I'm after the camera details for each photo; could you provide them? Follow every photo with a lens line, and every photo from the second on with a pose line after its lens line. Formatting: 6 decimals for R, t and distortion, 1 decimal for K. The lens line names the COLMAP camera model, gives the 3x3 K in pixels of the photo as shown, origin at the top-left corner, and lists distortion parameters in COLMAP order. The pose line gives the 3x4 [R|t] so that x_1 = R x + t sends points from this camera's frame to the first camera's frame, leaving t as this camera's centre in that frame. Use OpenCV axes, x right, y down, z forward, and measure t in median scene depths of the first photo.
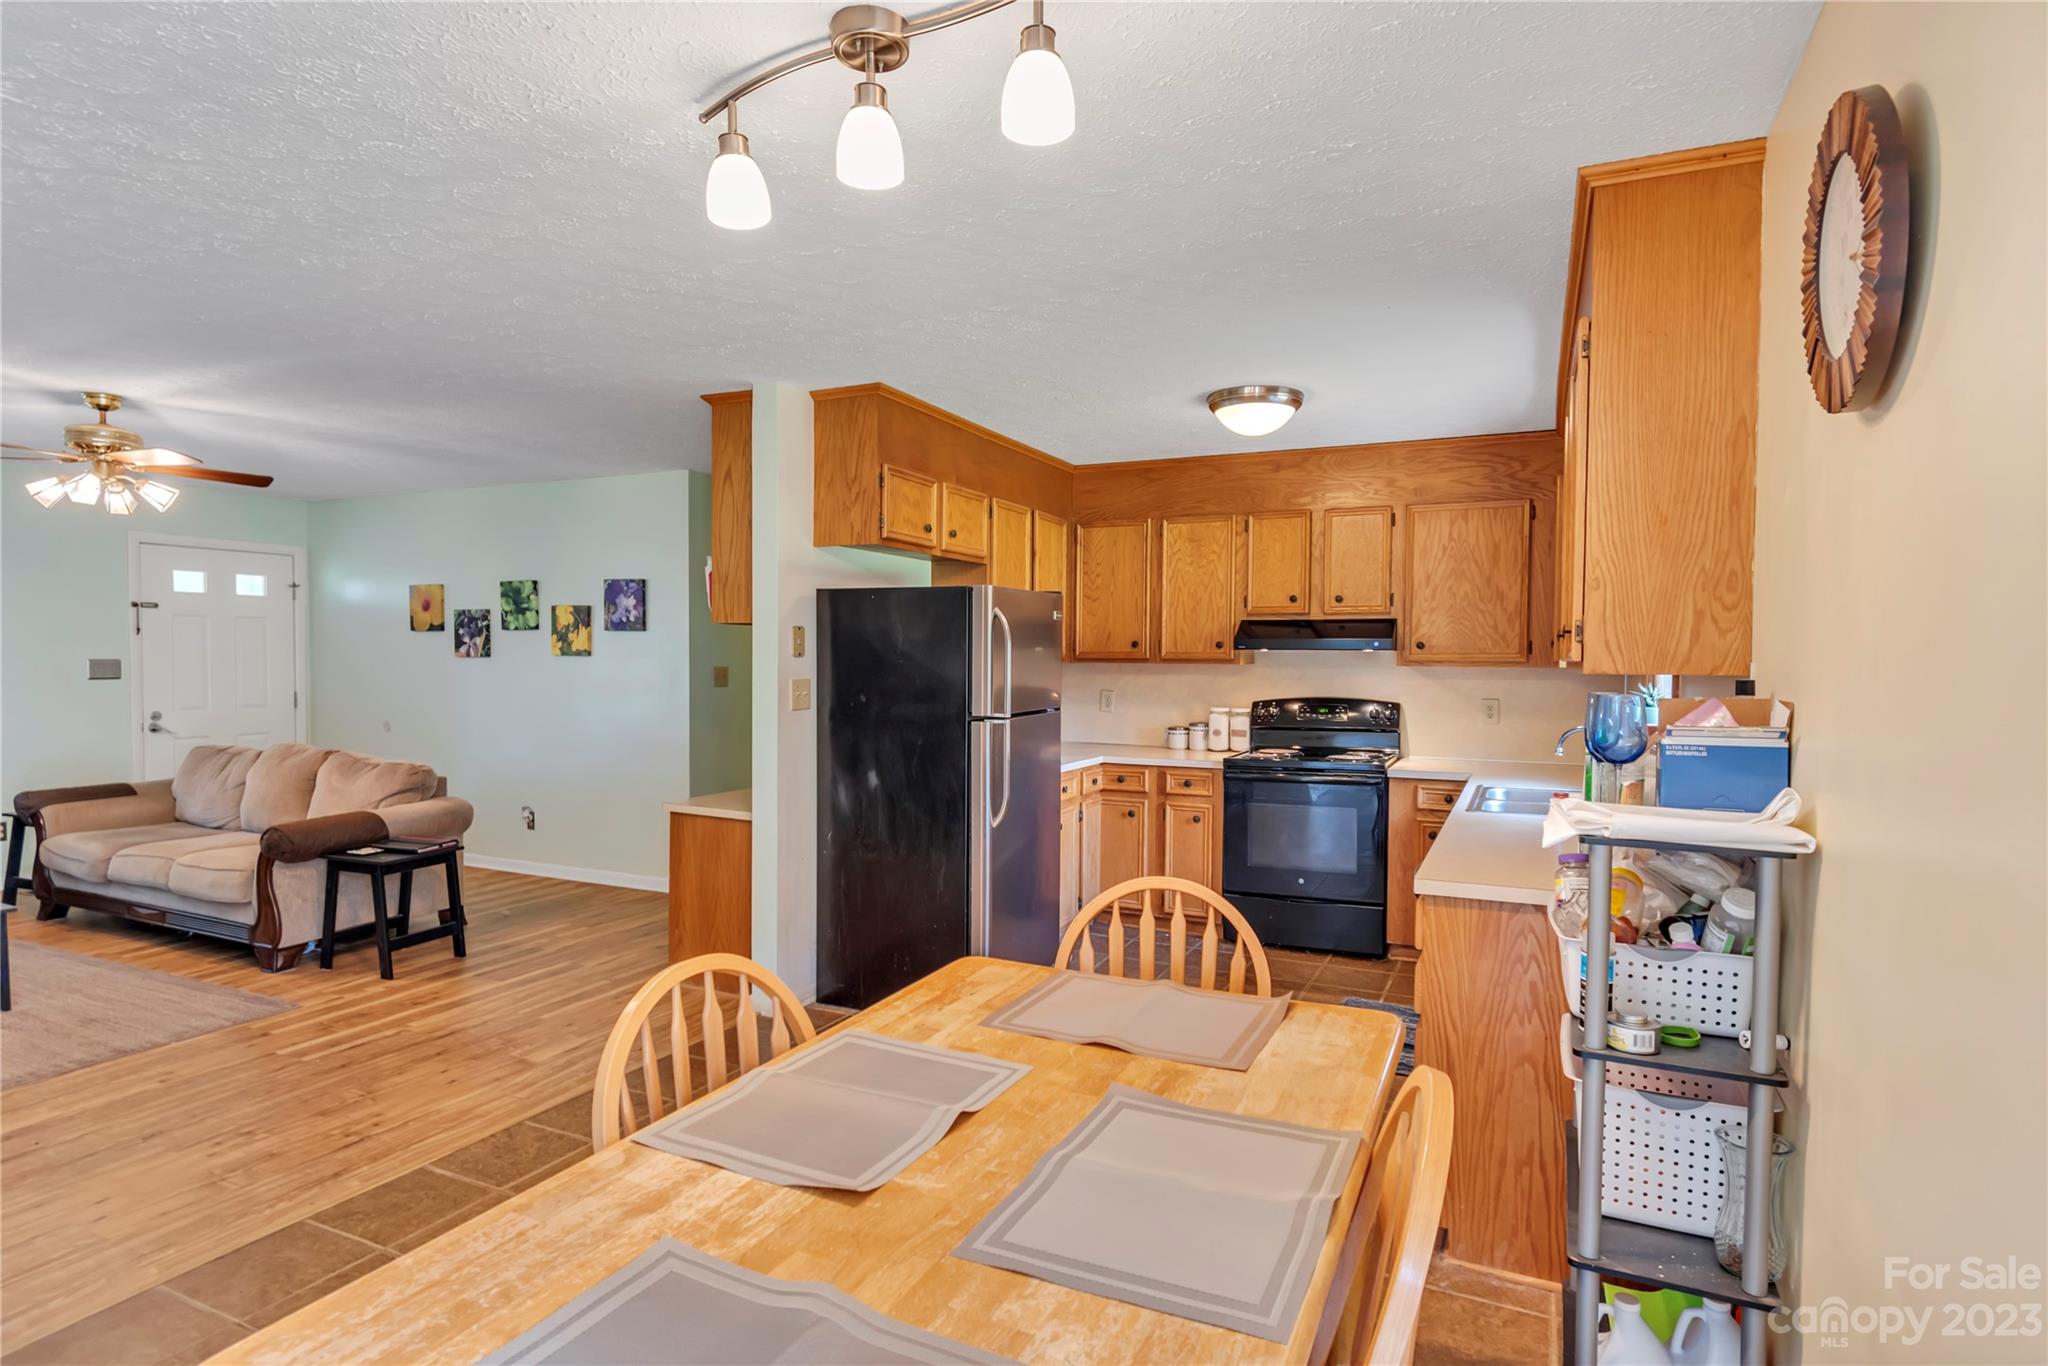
lens RADIAL K [[1053.4, 0, 1042.2], [0, 1053.4, 719.1], [0, 0, 1]] dist [0.001984, -0.000170]
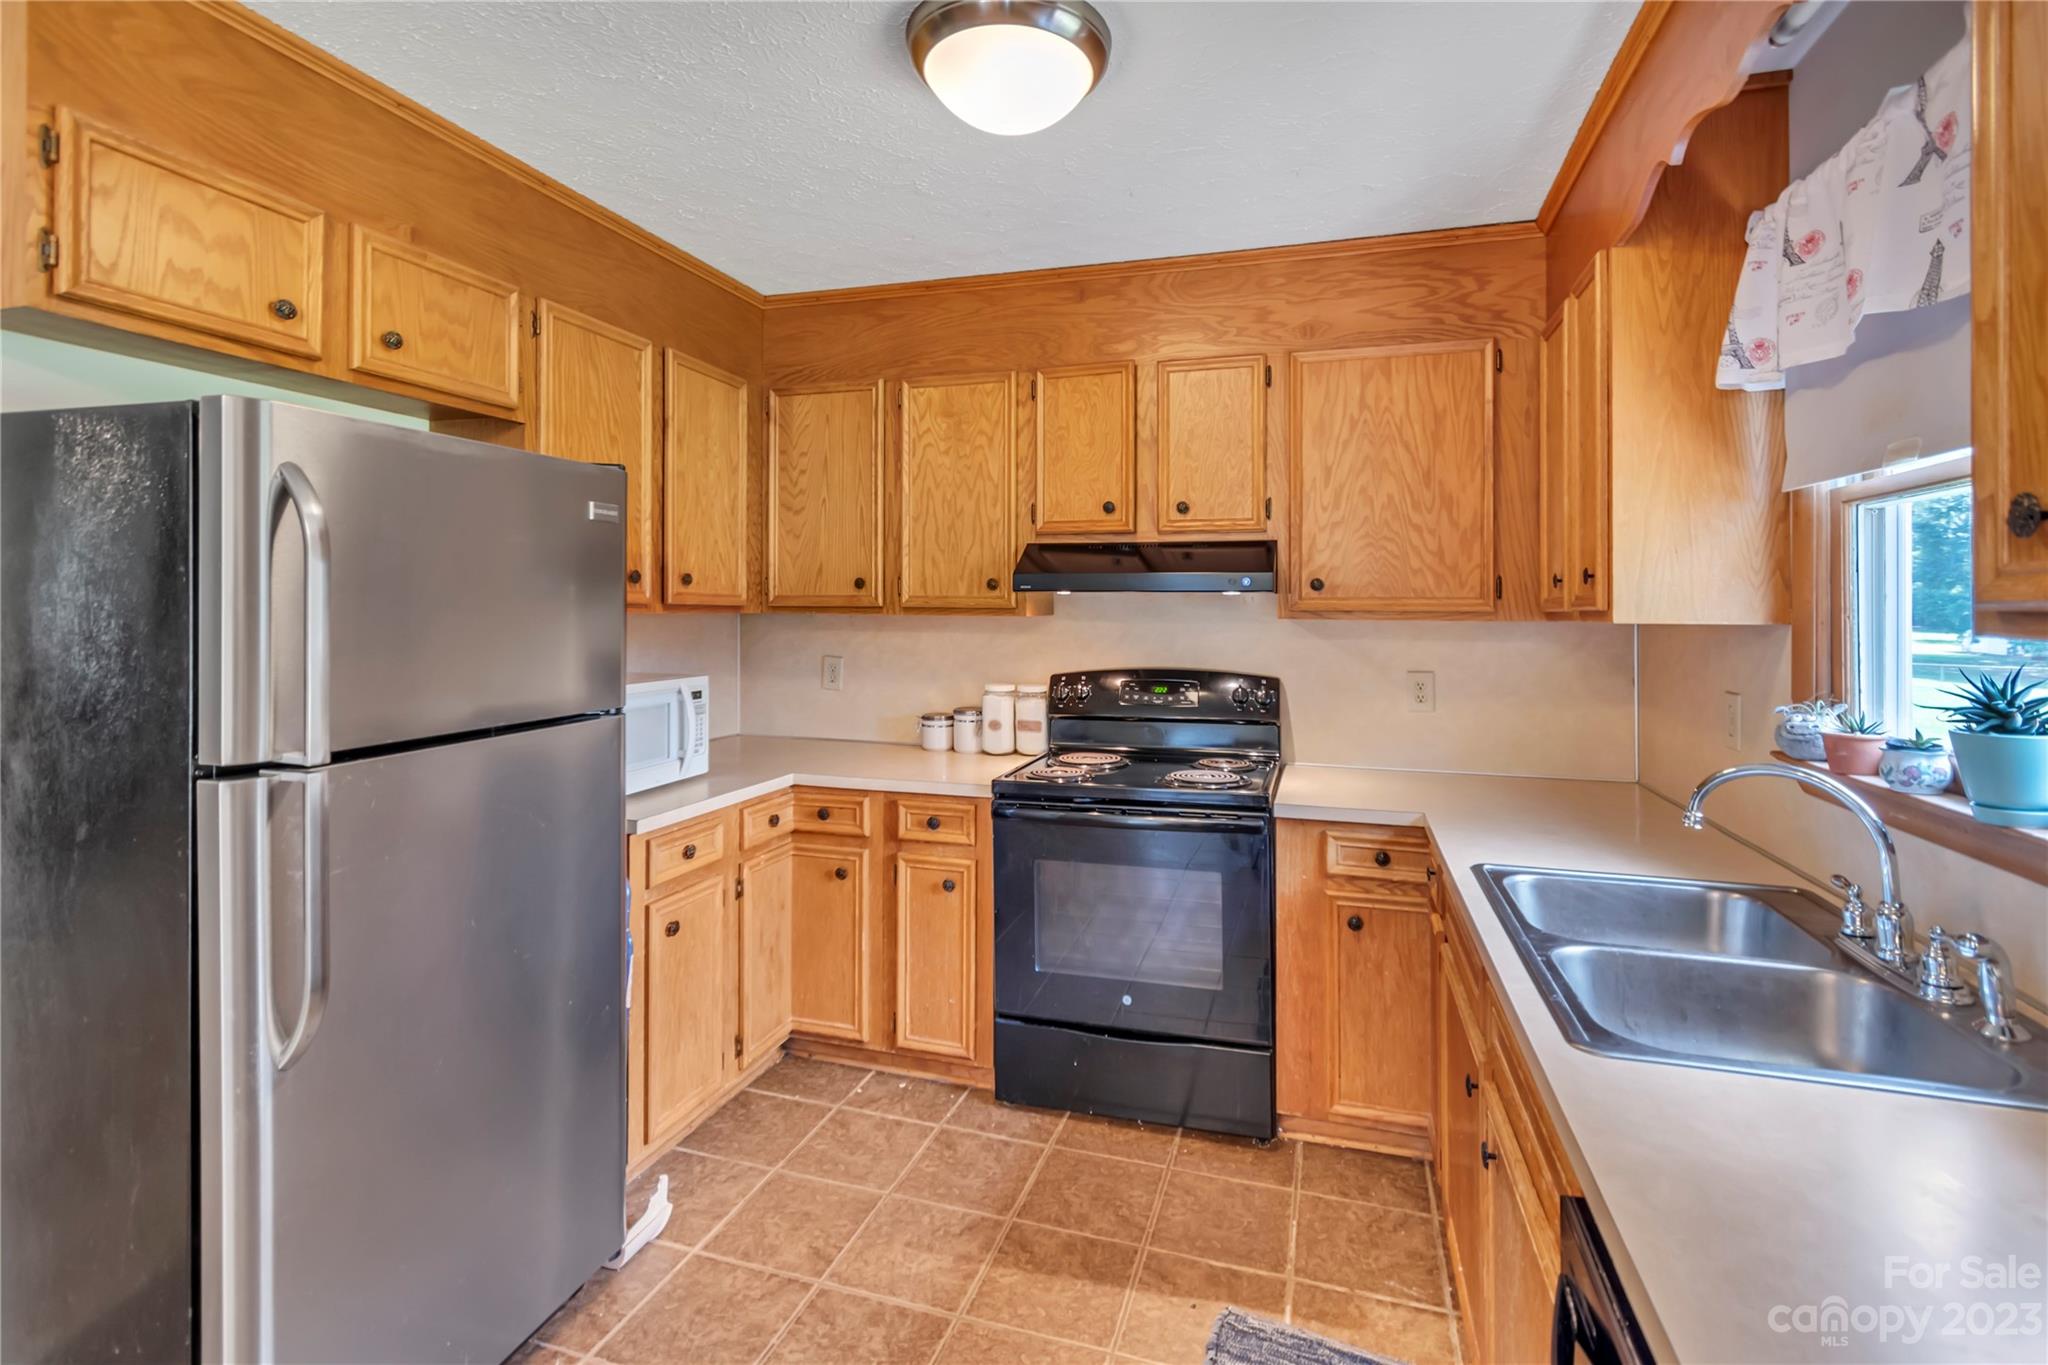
lens RADIAL K [[931.3, 0, 1055.9], [0, 931.3, 604.8], [0, 0, 1]] dist [0.002213, -0.000288]
pose [[0.988452, 0.000996, 0.151528, 0.127334], [0.008351, 0.998101, -0.061034, -0.026268], [-0.151301, 0.061595, 0.986567, 0.481195]]
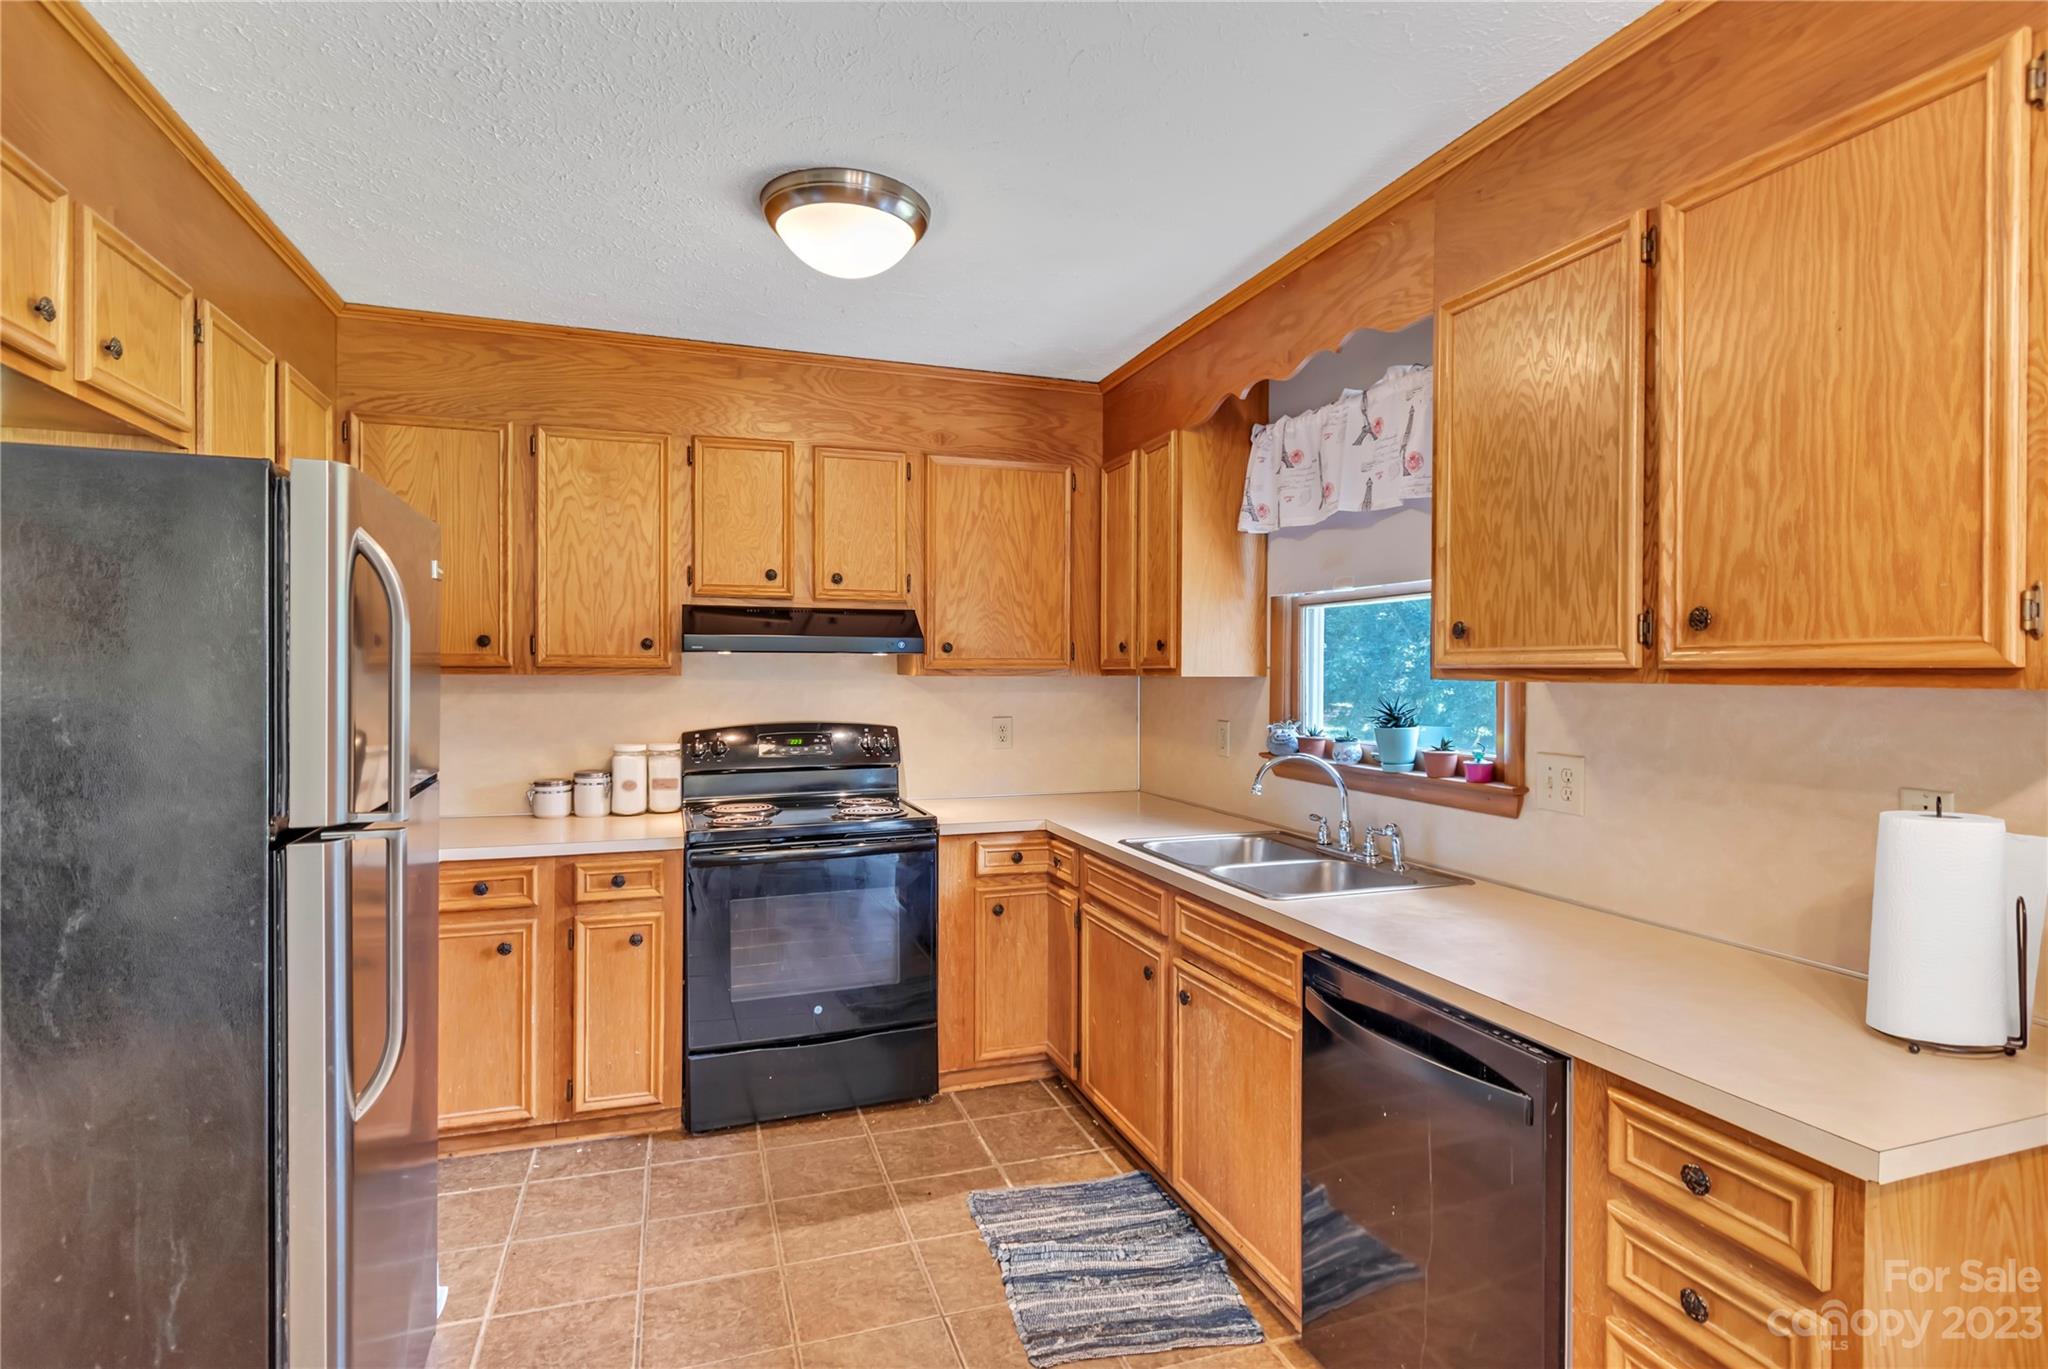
lens RADIAL K [[1030.7, 0, 1024.0], [0, 1030.7, 684.5], [0, 0, 1]] dist [0.002159, -0.000916]
pose [[0.715602, -0.014358, 0.698361, -0.097739], [0.042316, 0.998844, -0.022825, -0.024606], [-0.697225, 0.045886, 0.715382, 0.433428]]
